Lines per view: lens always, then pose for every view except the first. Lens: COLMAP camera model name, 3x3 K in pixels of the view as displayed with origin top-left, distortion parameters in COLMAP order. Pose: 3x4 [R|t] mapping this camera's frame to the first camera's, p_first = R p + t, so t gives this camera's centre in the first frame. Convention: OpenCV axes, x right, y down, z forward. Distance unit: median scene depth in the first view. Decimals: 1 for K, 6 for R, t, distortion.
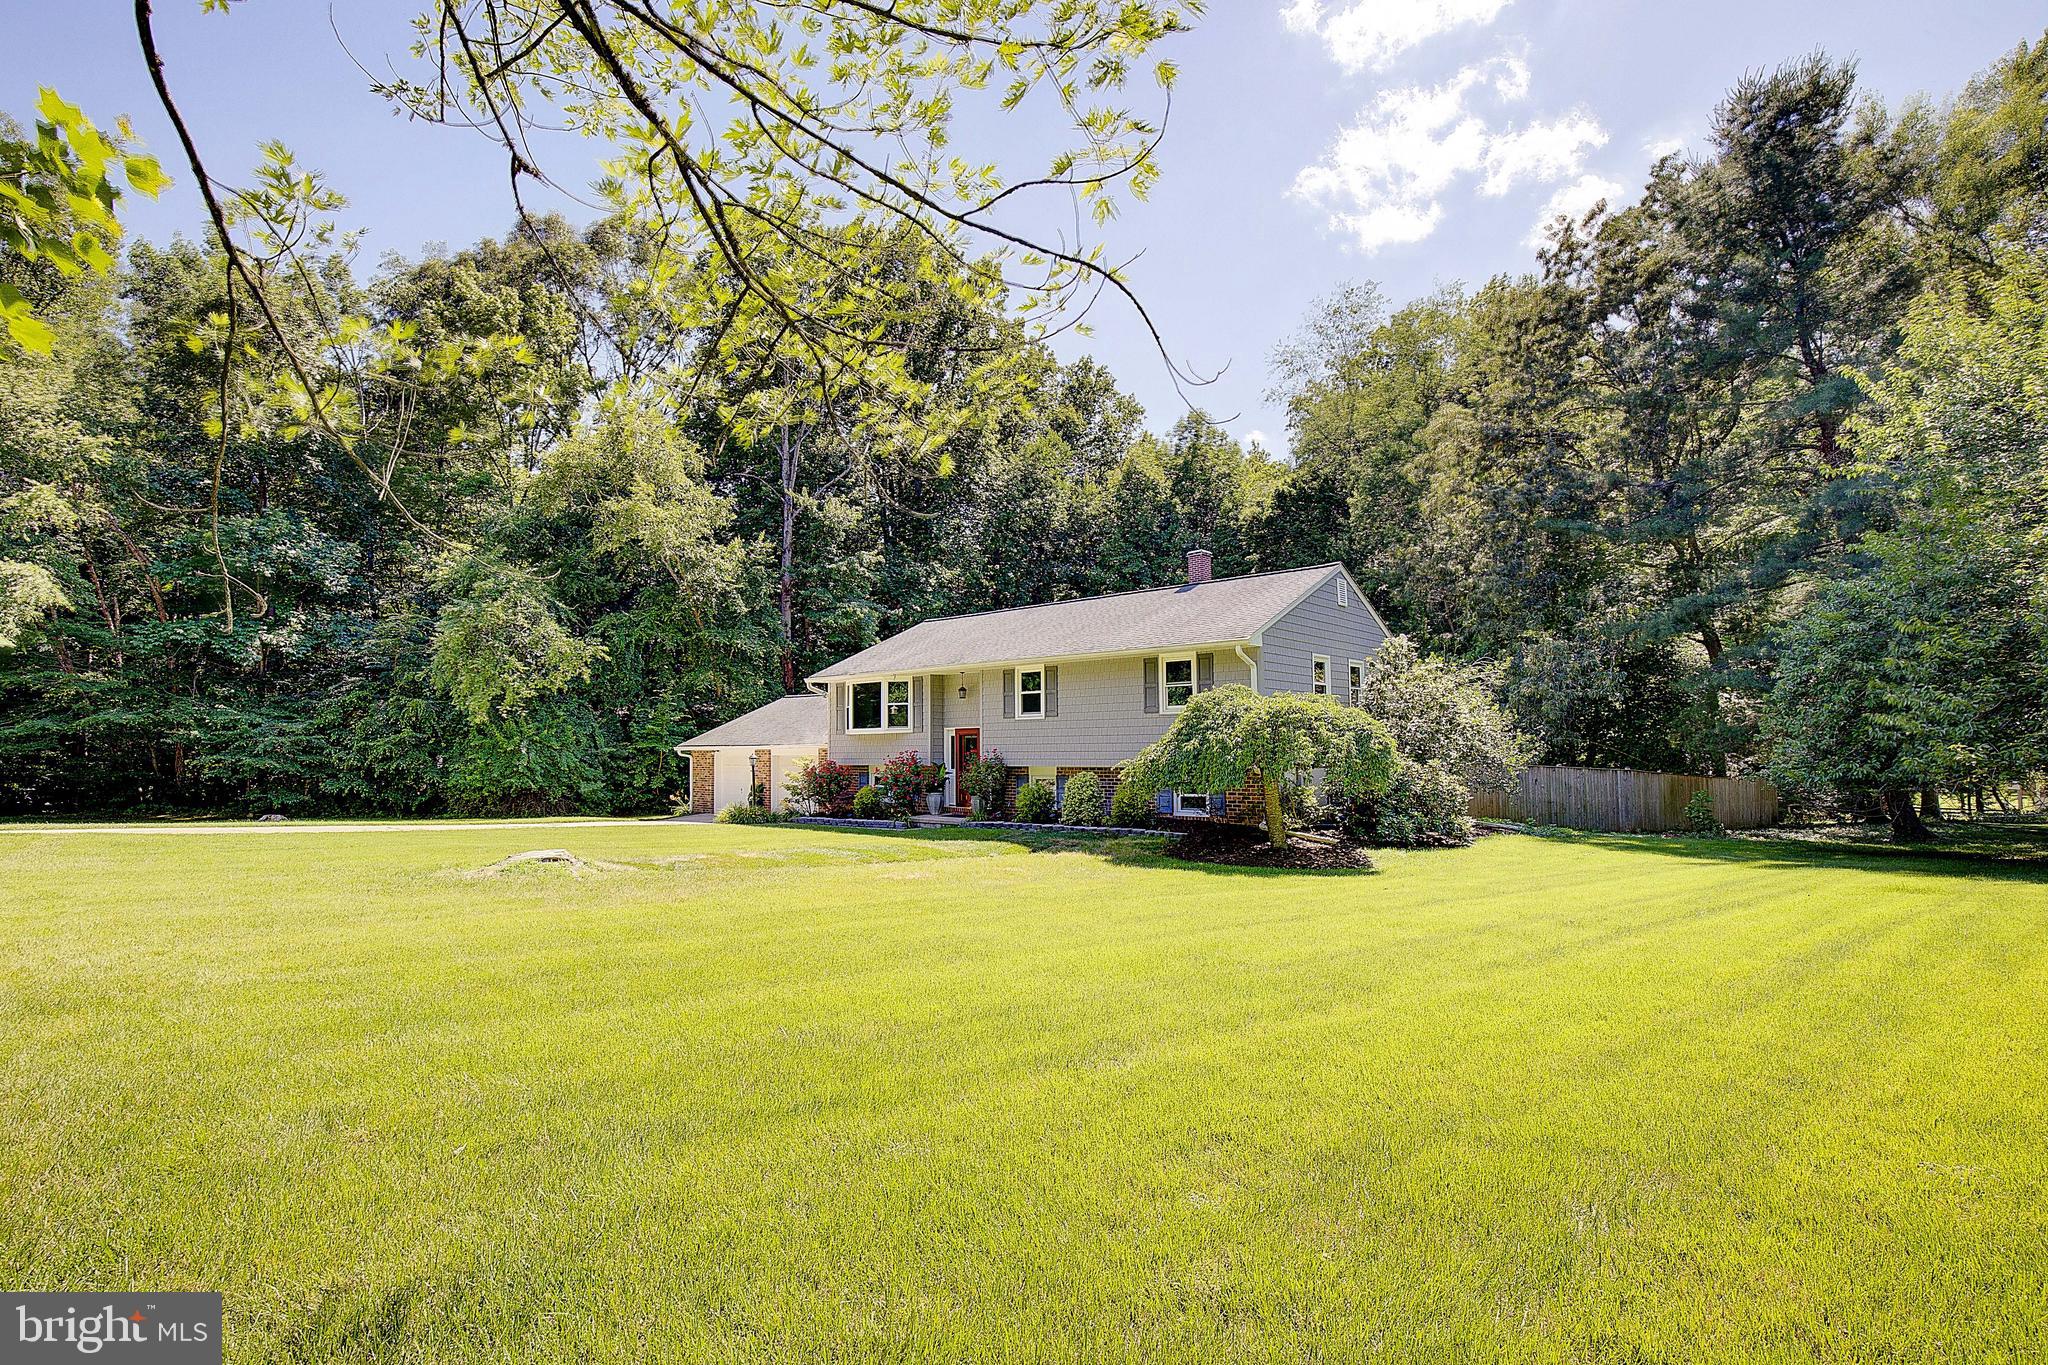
lens RADIAL K [[932.9, 0, 1035.7], [0, 932.9, 697.6], [0, 0, 1]] dist [-0.049684, 0.015367]
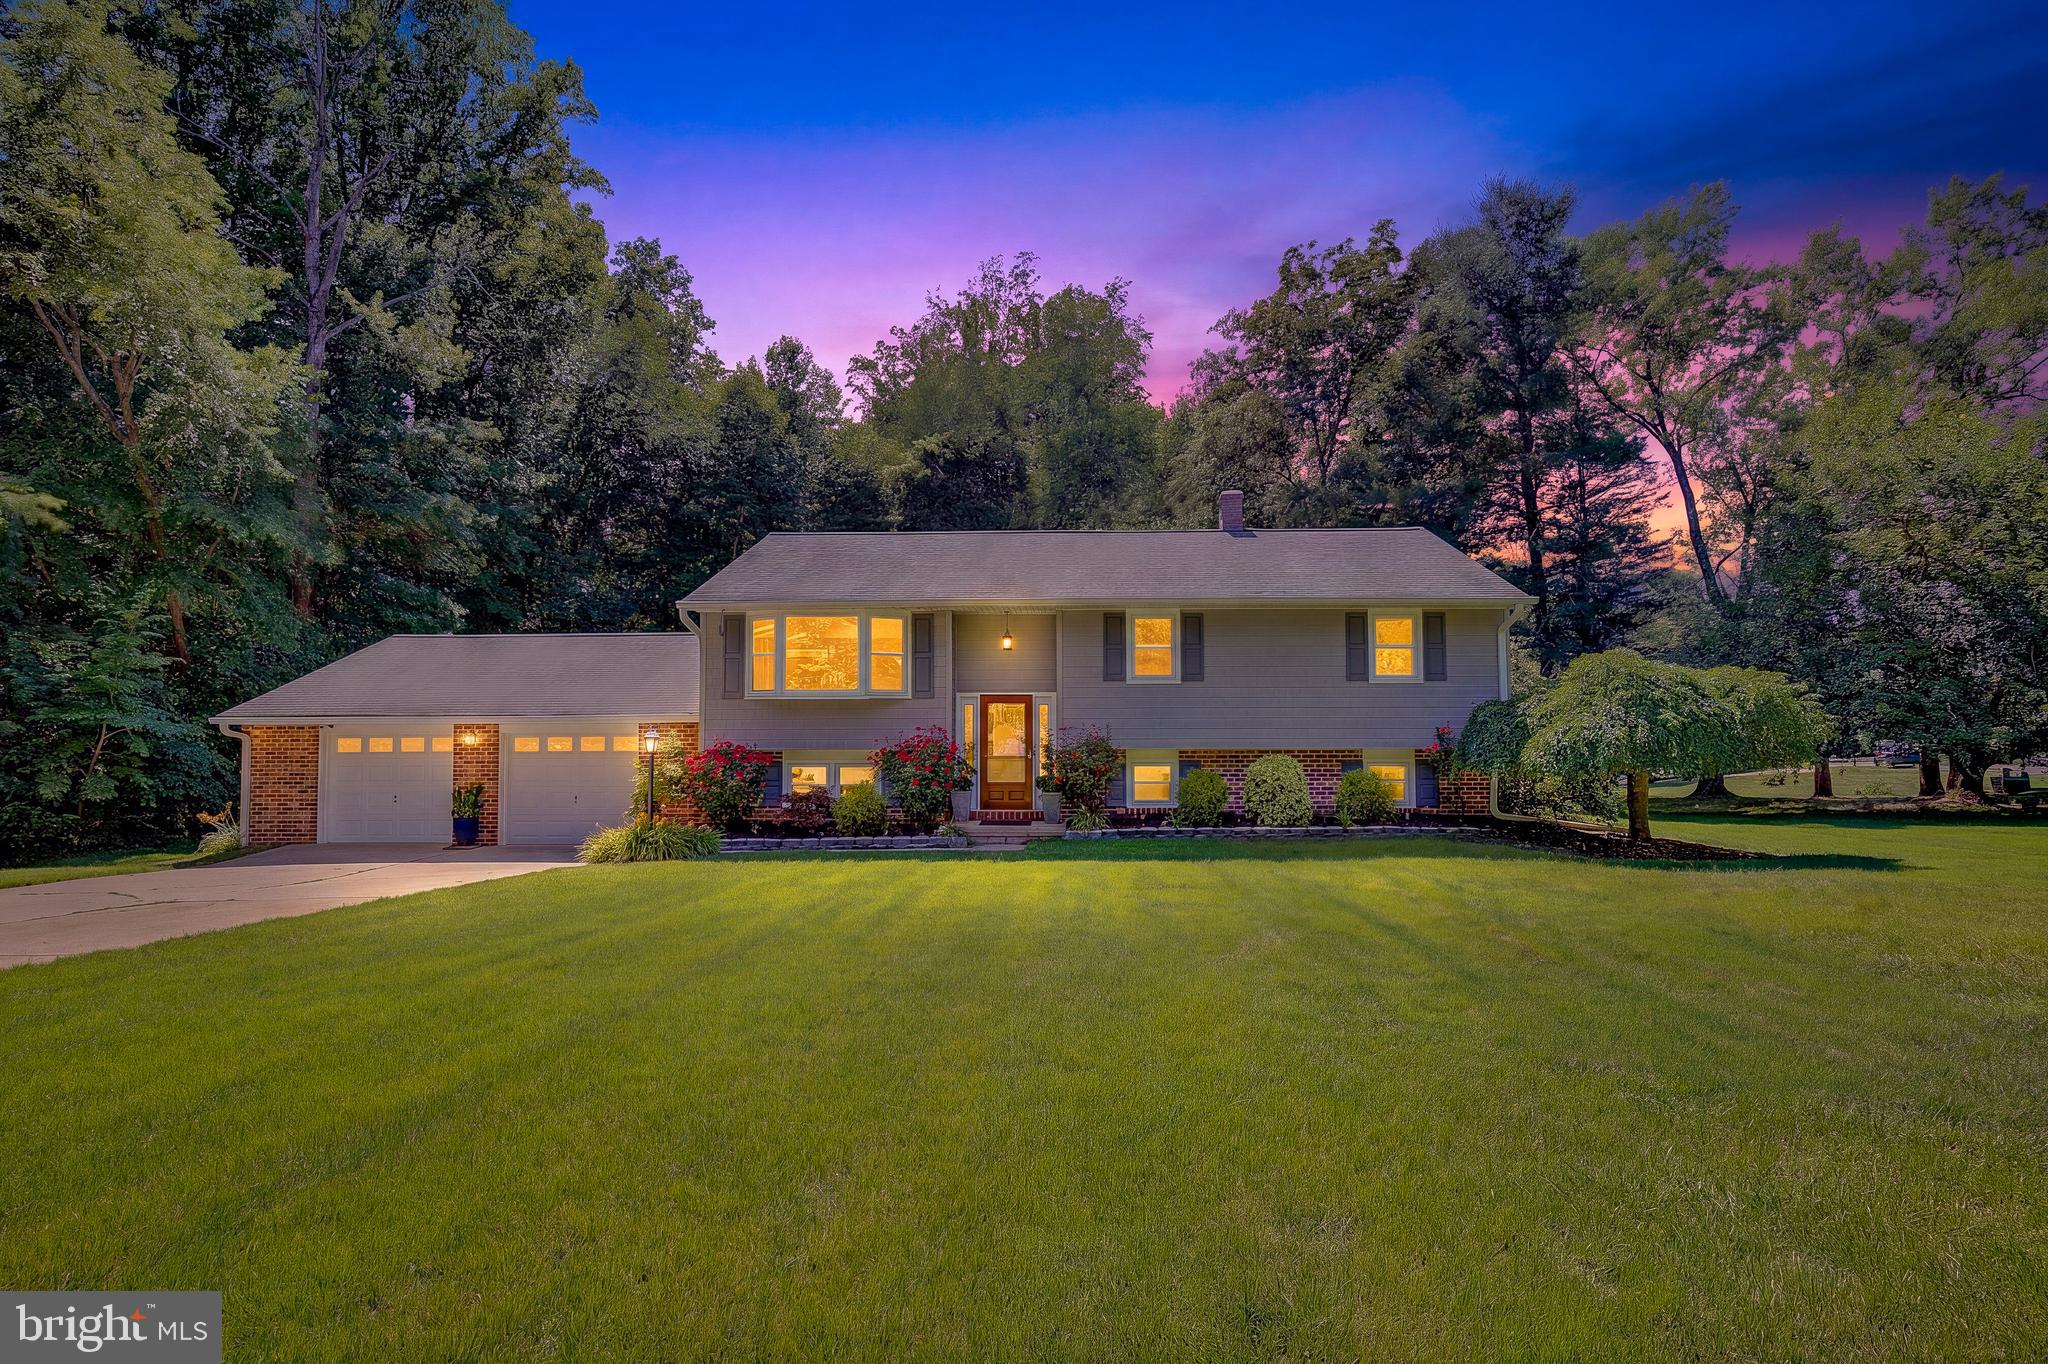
lens RADIAL K [[932.9, 0, 1035.7], [0, 932.9, 697.1], [0, 0, 1]] dist [-0.049684, 0.015367]
pose [[0.761696, 0.022748, 0.647535, -0.365283], [-0.035160, 0.999362, 0.006251, 0.022551], [-0.646980, -0.027528, 0.762010, 0.325150]]
